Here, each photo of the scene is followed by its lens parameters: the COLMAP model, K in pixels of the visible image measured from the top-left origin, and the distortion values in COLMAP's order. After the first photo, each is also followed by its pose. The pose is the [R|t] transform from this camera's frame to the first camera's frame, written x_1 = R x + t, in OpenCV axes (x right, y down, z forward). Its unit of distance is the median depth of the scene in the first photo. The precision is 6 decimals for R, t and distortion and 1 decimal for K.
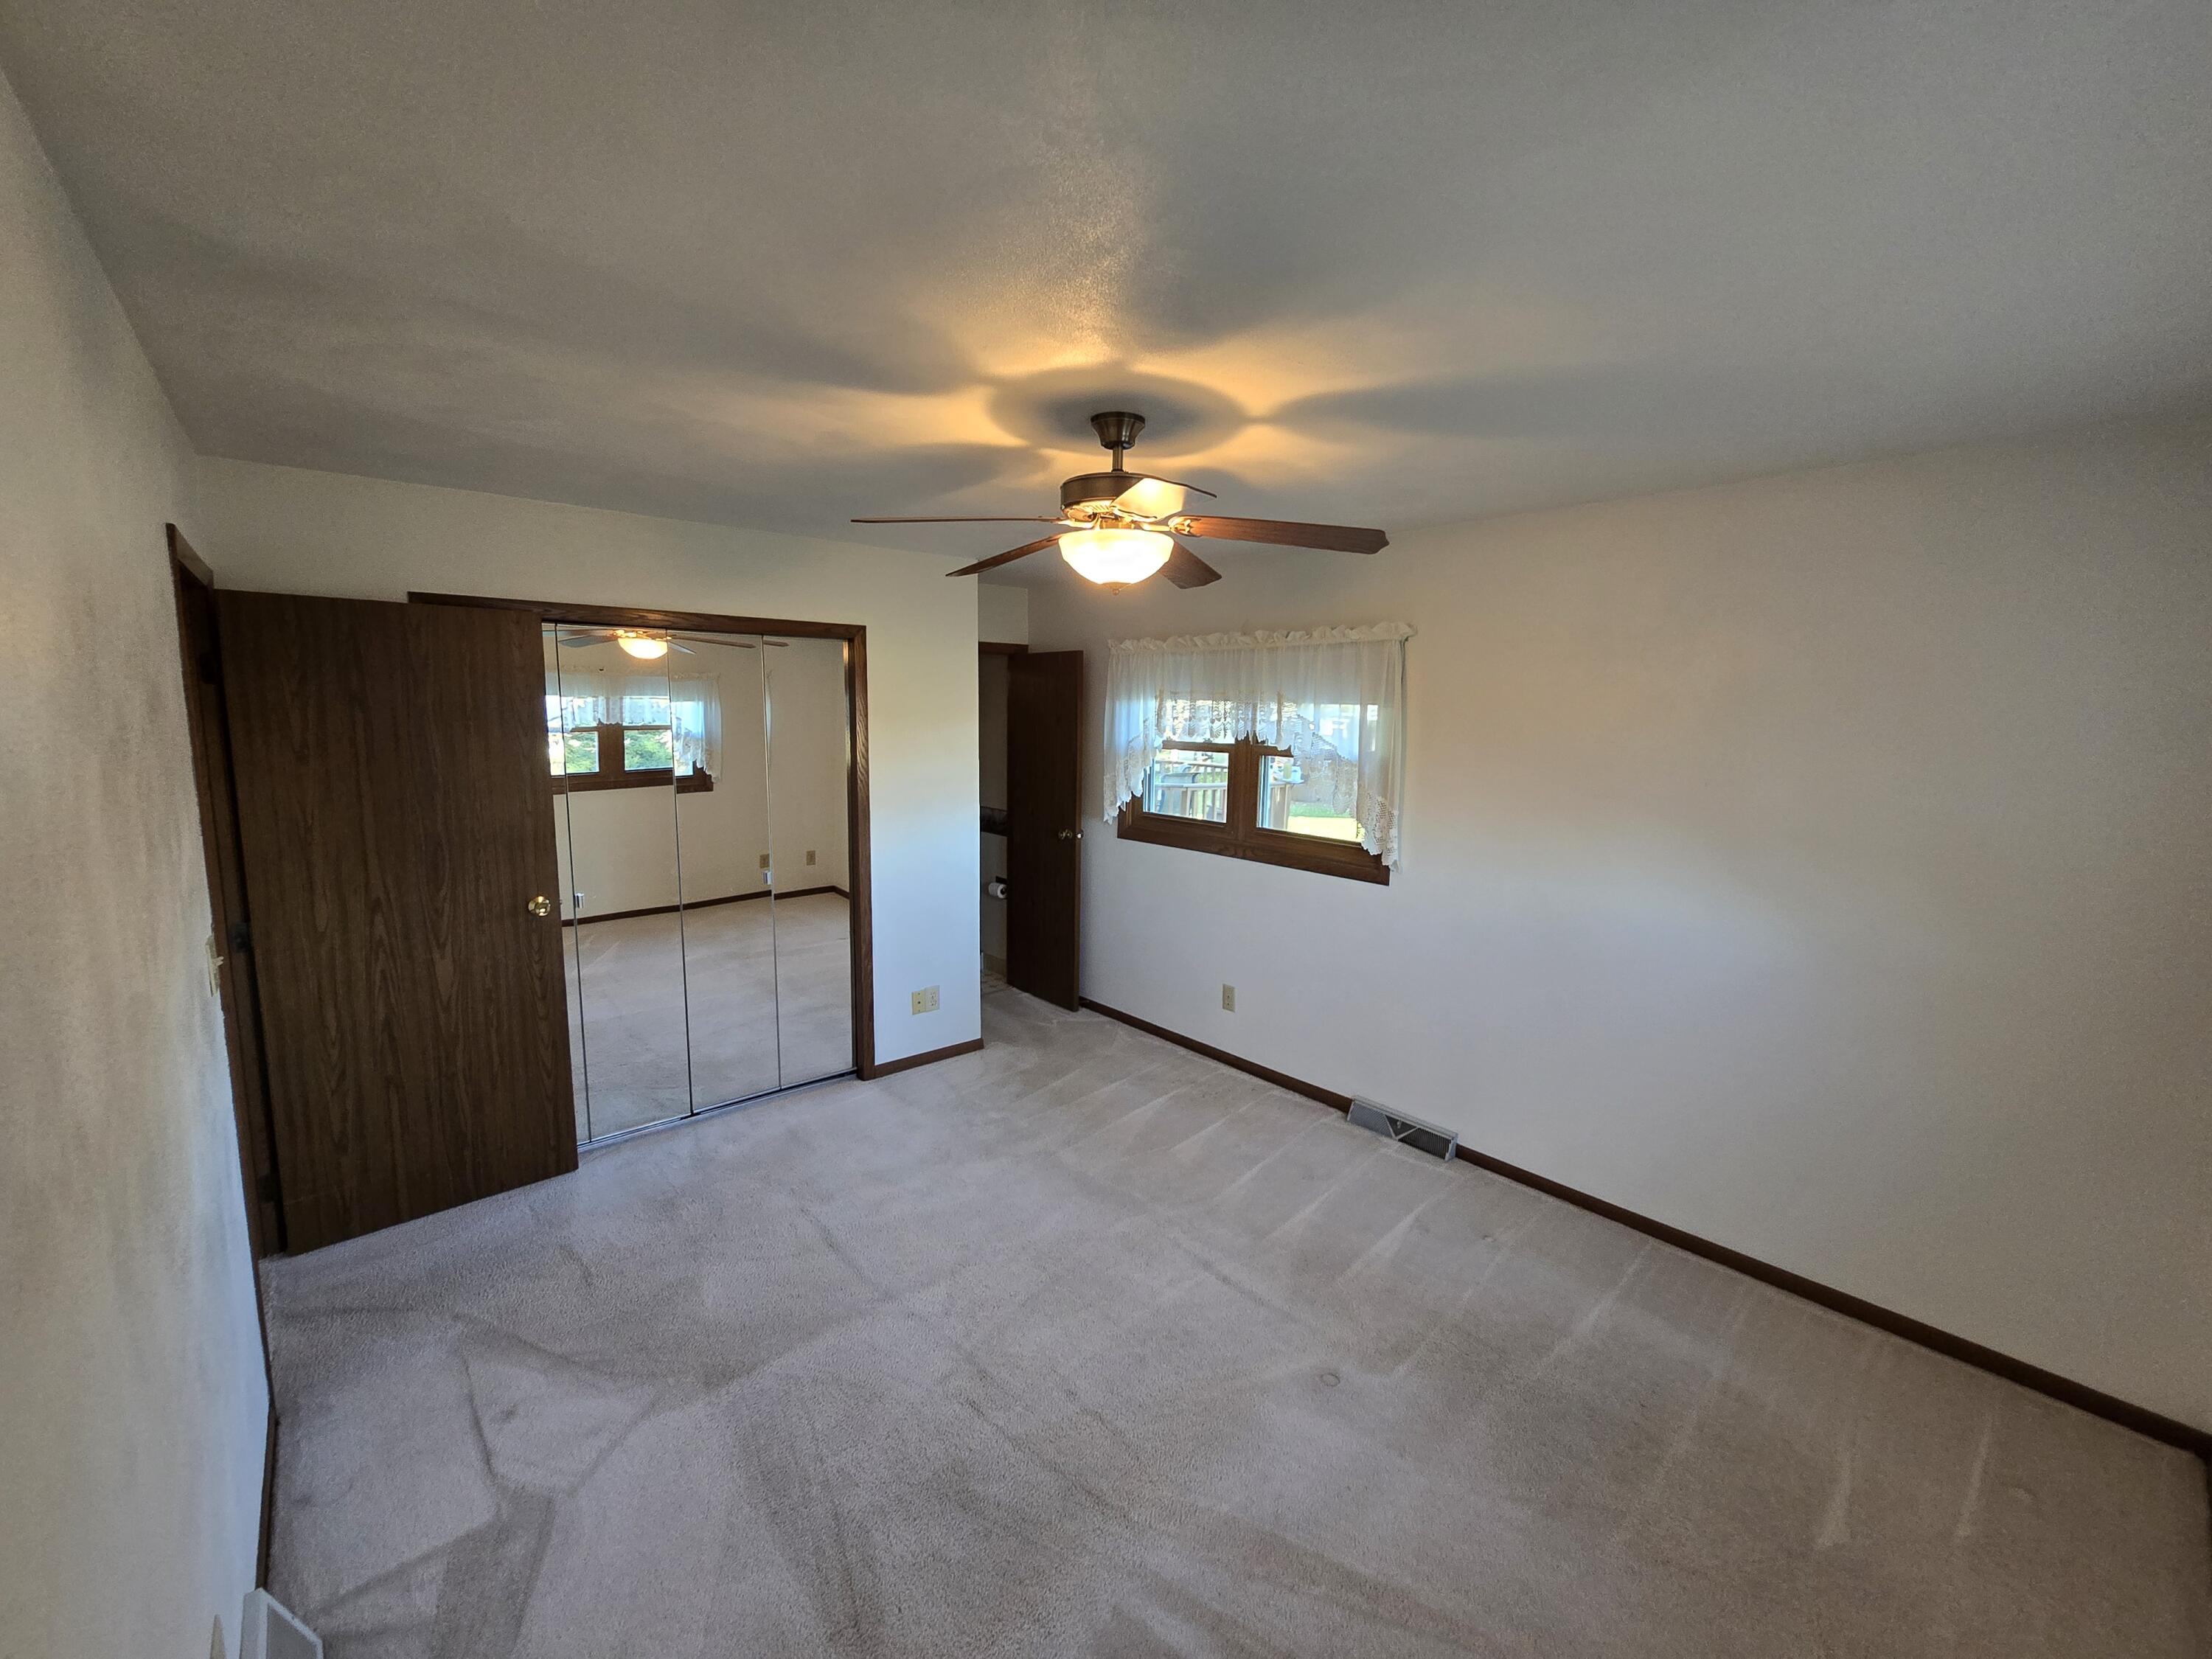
lens RADIAL K [[903.9, 0, 1104.0], [0, 903.9, 822.6], [0, 0, 1]] dist [-0.002097, 0.000478]
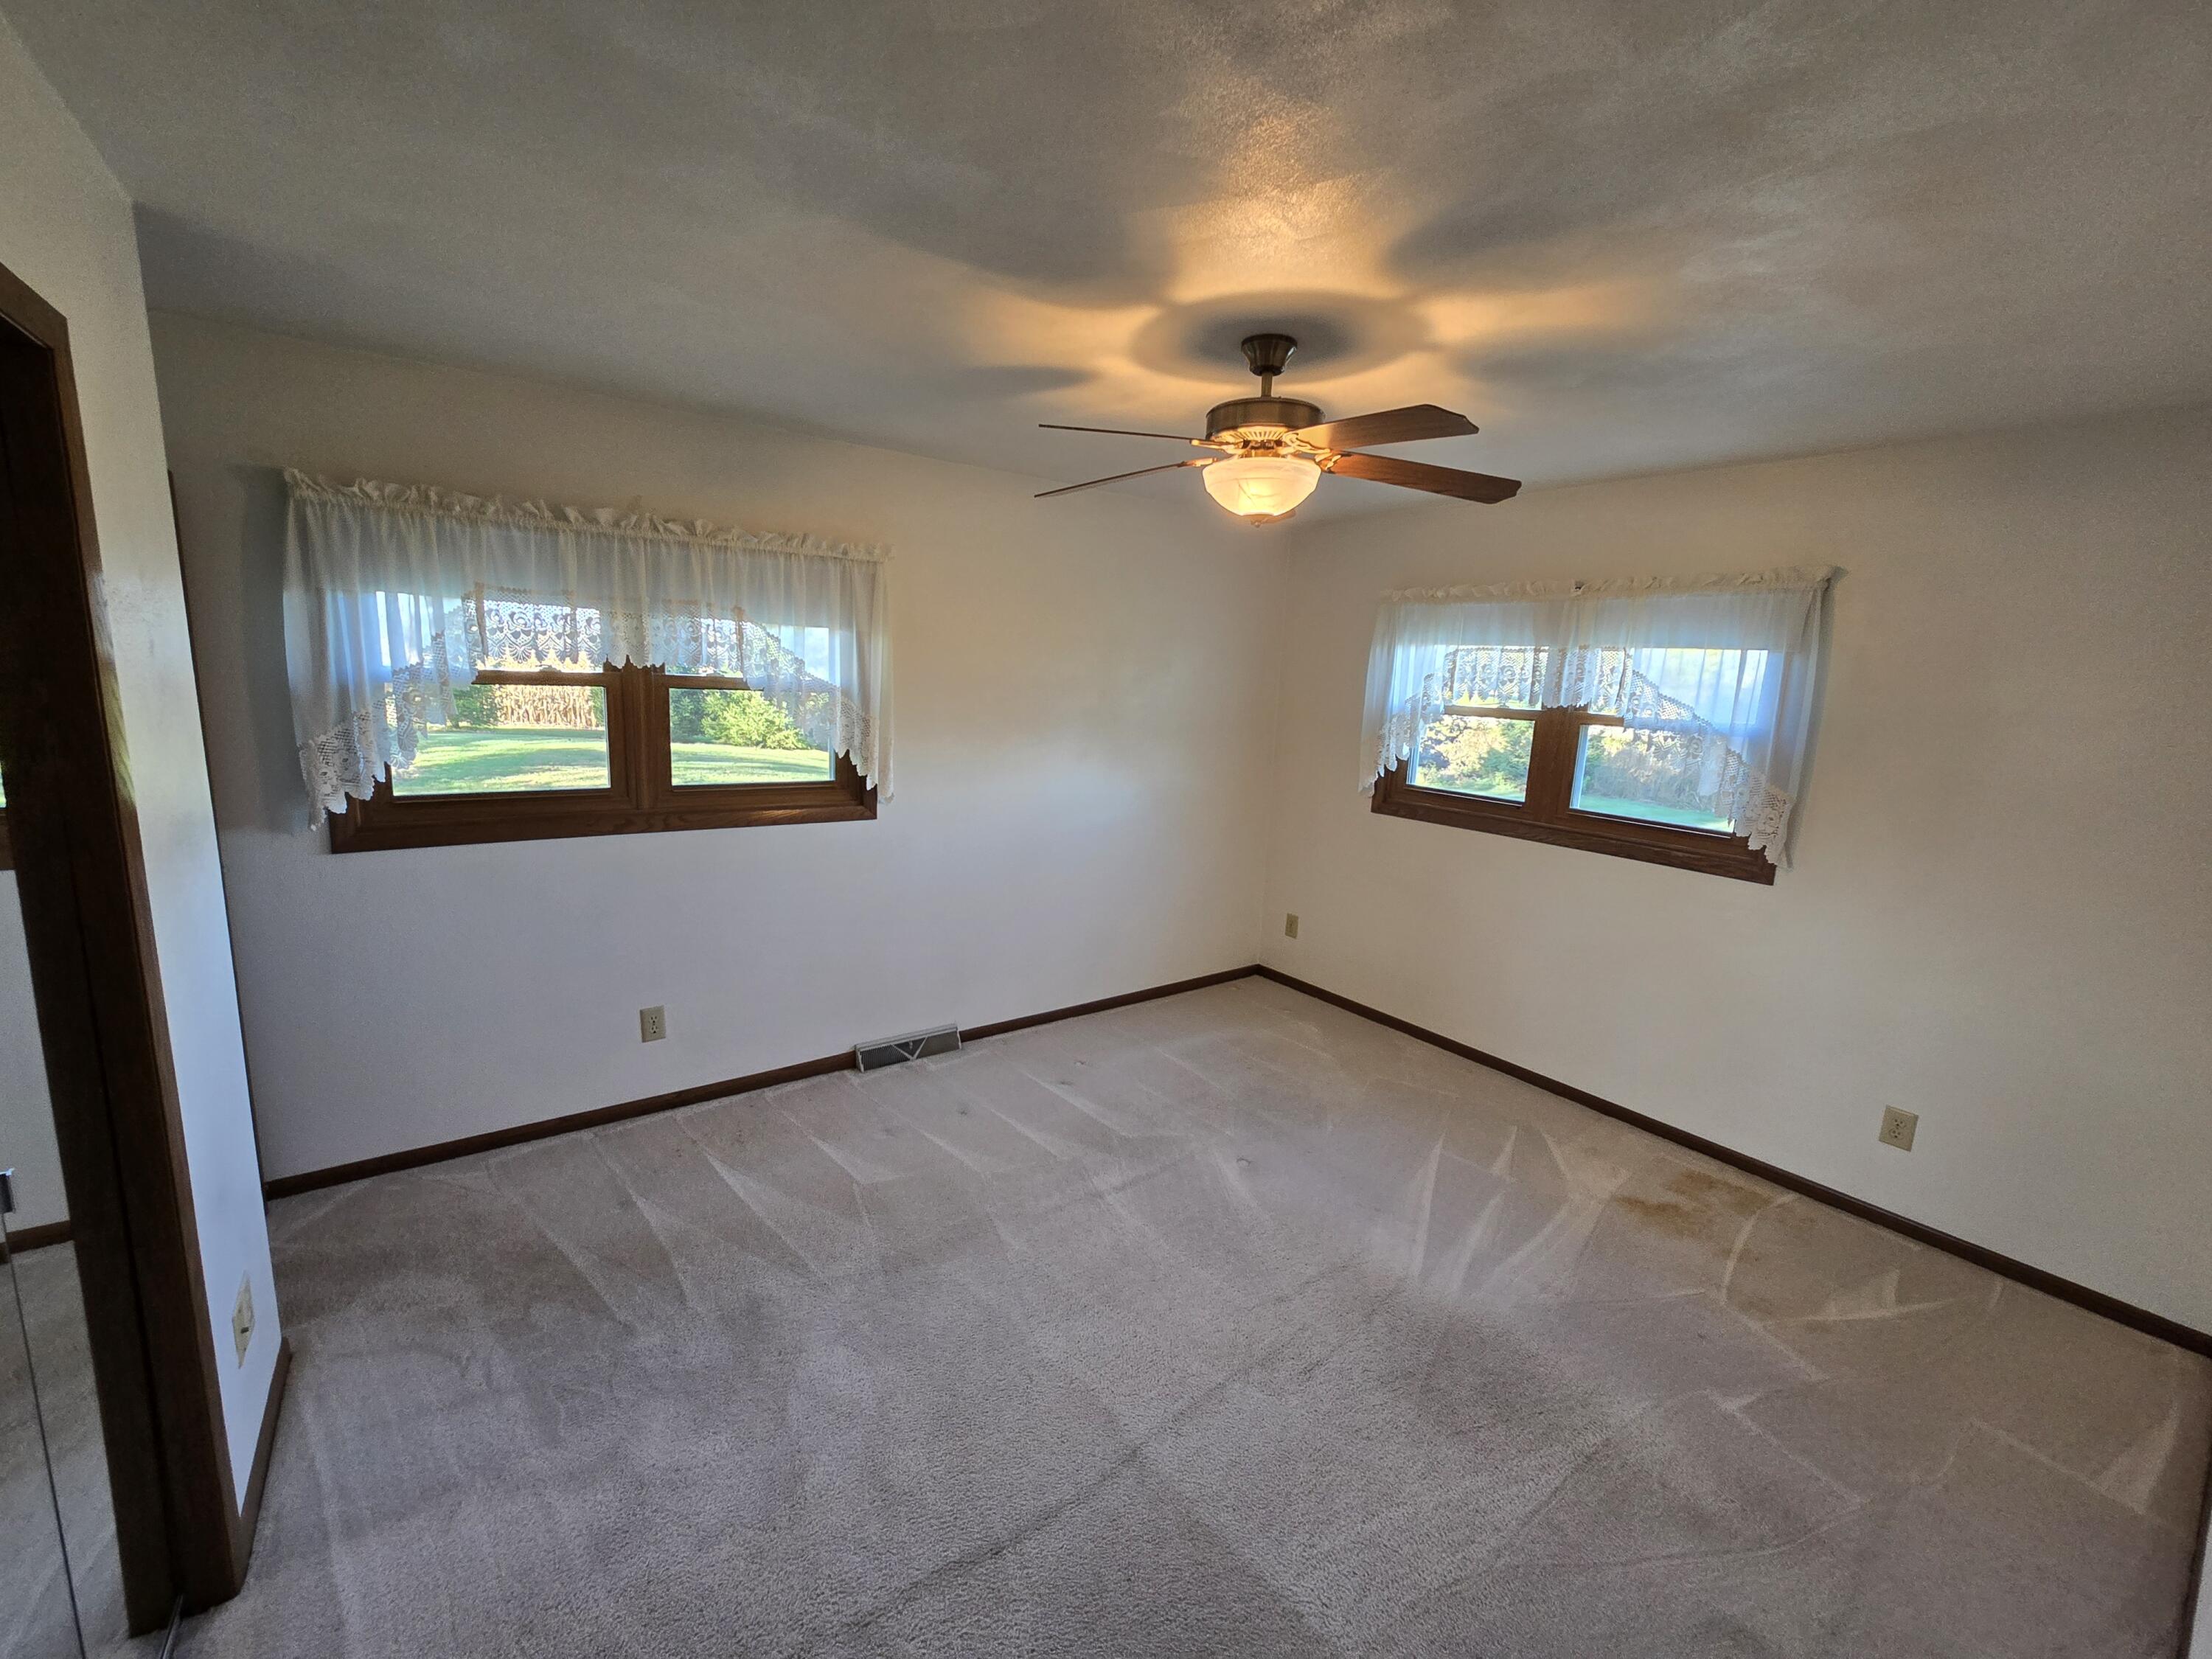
lens RADIAL K [[903.9, 0, 1104.0], [0, 903.9, 822.6], [0, 0, 1]] dist [-0.002097, 0.000478]
pose [[0.095624, -0.180347, 0.978944, -0.615106], [0.089243, 0.981043, 0.172017, -0.071949], [-0.991409, 0.070915, 0.109906, 0.650130]]
